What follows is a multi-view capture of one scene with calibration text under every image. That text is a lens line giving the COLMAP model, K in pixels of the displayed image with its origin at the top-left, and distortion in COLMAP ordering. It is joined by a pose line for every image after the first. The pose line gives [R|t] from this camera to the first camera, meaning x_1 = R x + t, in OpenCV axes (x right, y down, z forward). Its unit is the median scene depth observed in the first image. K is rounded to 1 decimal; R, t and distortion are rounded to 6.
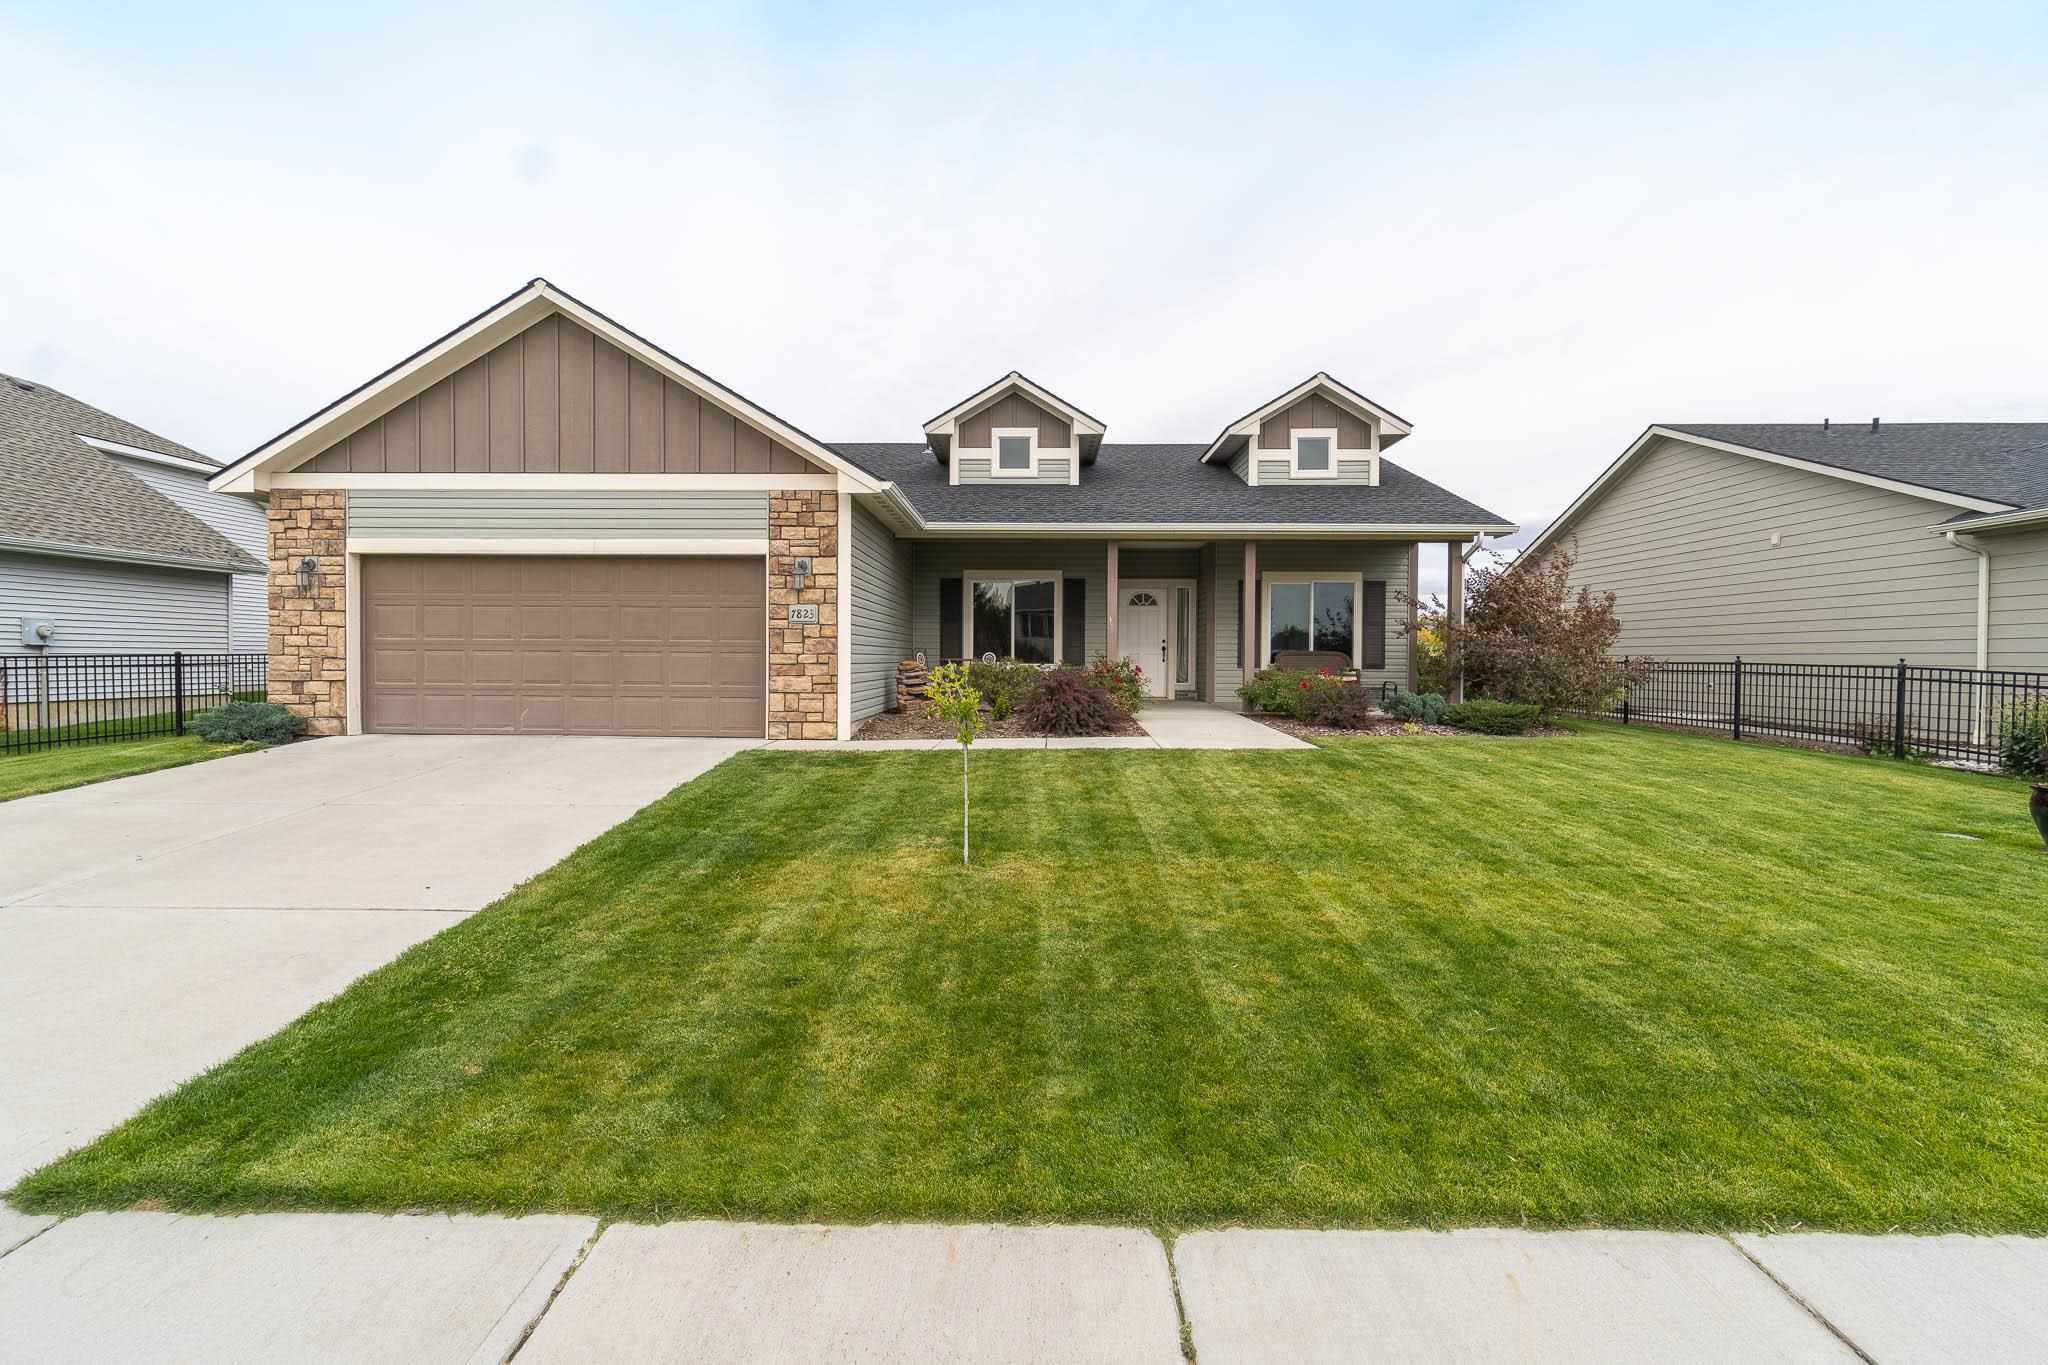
lens RADIAL K [[887.3, 0, 1024.3], [0, 887.3, 667.9], [0, 0, 1]] dist [0.000526, 0.001066]
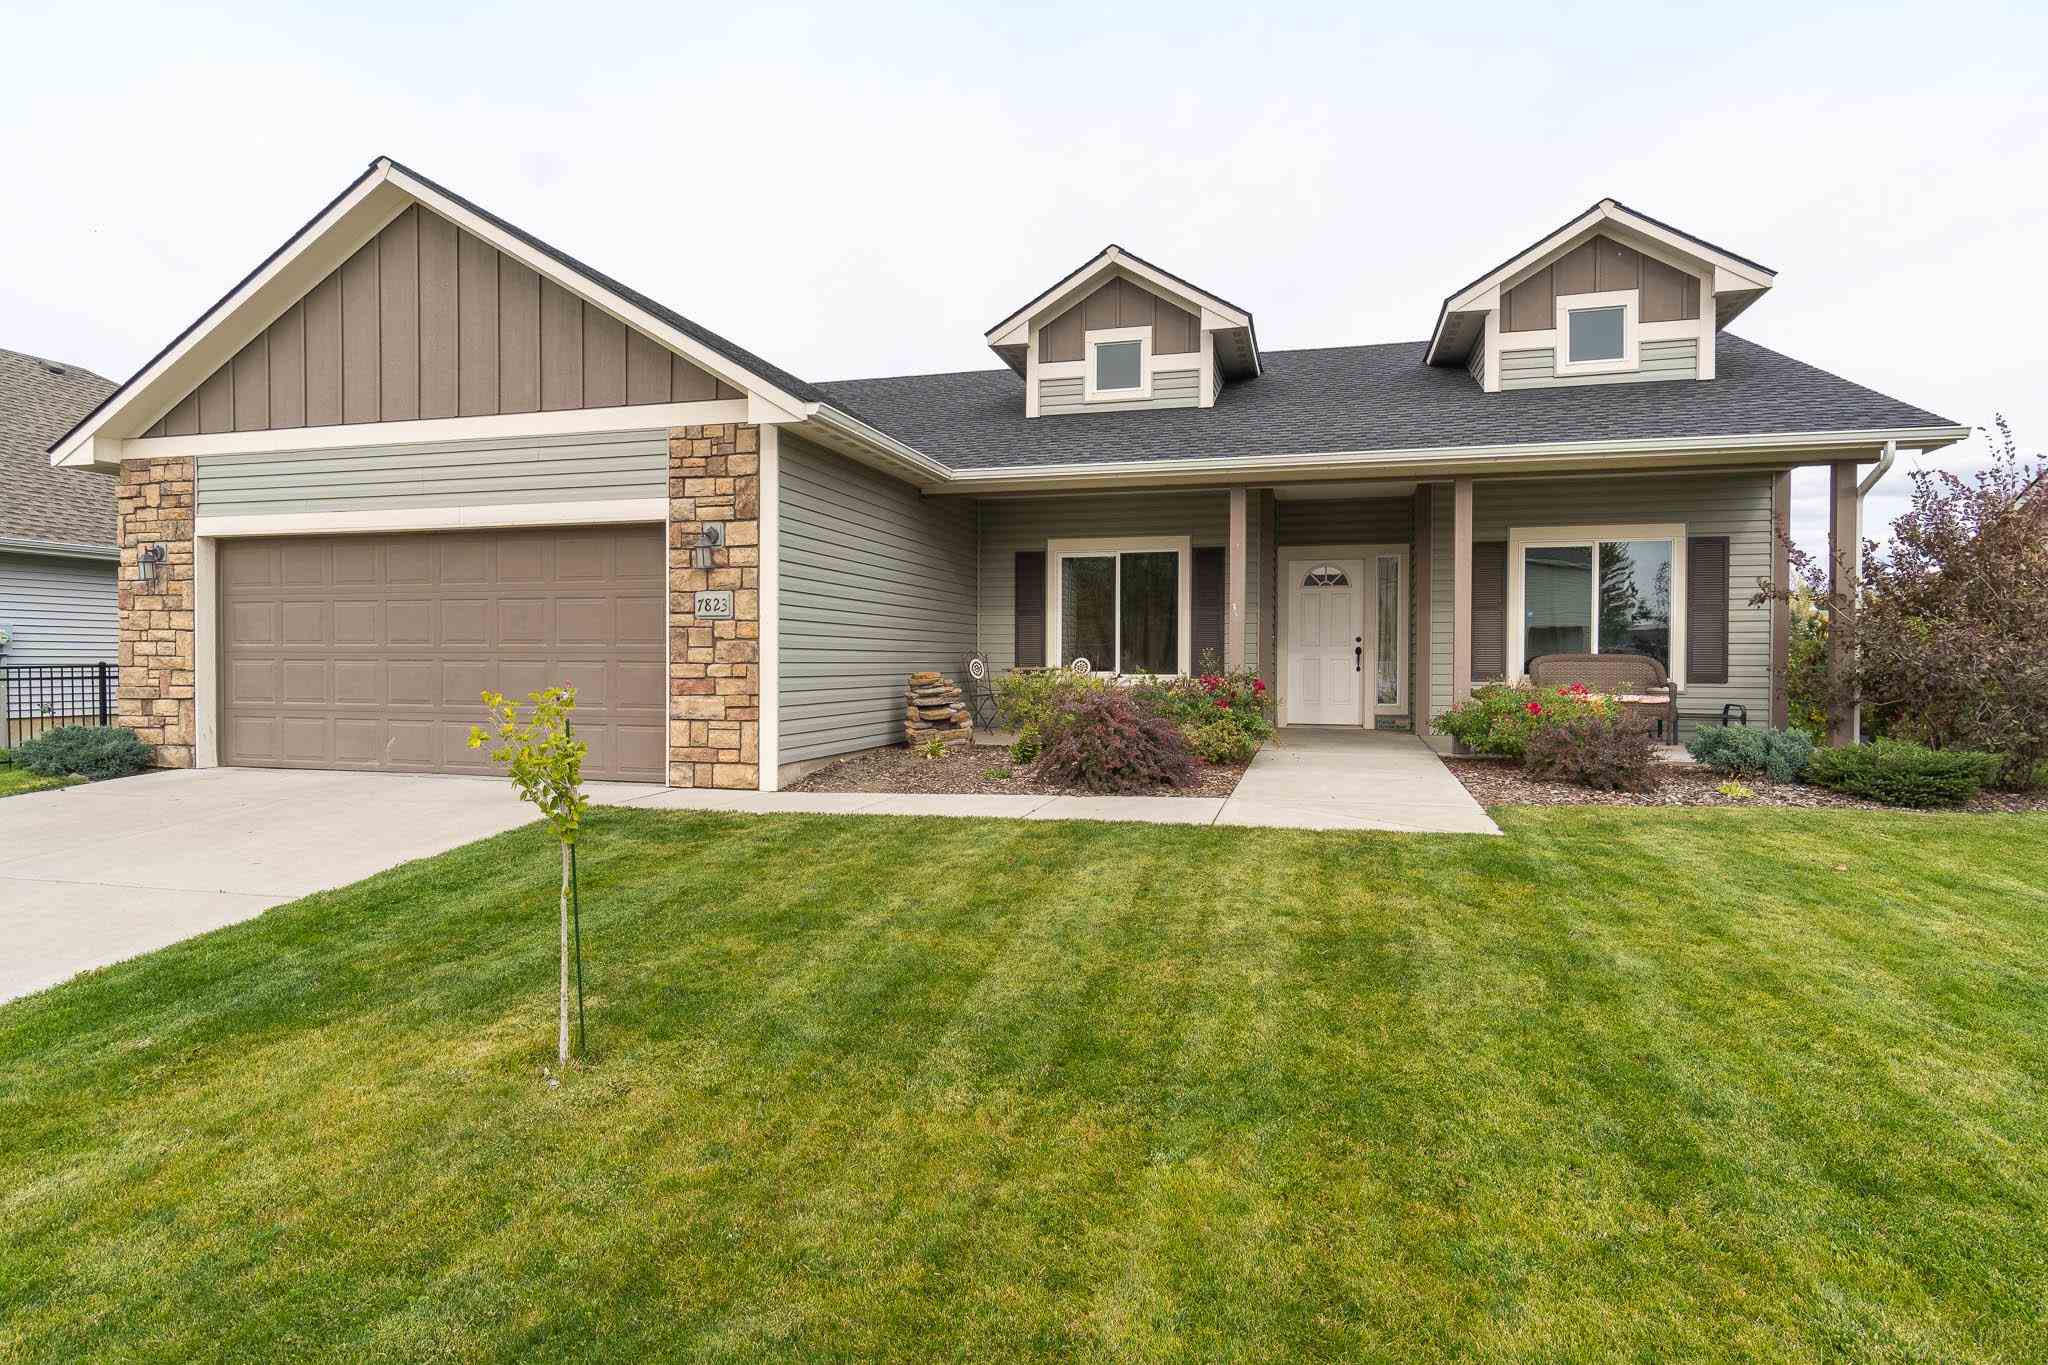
lens RADIAL K [[1121.8, 0, 1022.8], [0, 1121.8, 674.6], [0, 0, 1]] dist [-0.005033, 0.002892]
pose [[0.969053, -0.000183, -0.246852, 0.185029], [0.000171, 1.000000, -0.000071, -0.006596], [0.246852, 0.000027, 0.969053, 0.208400]]
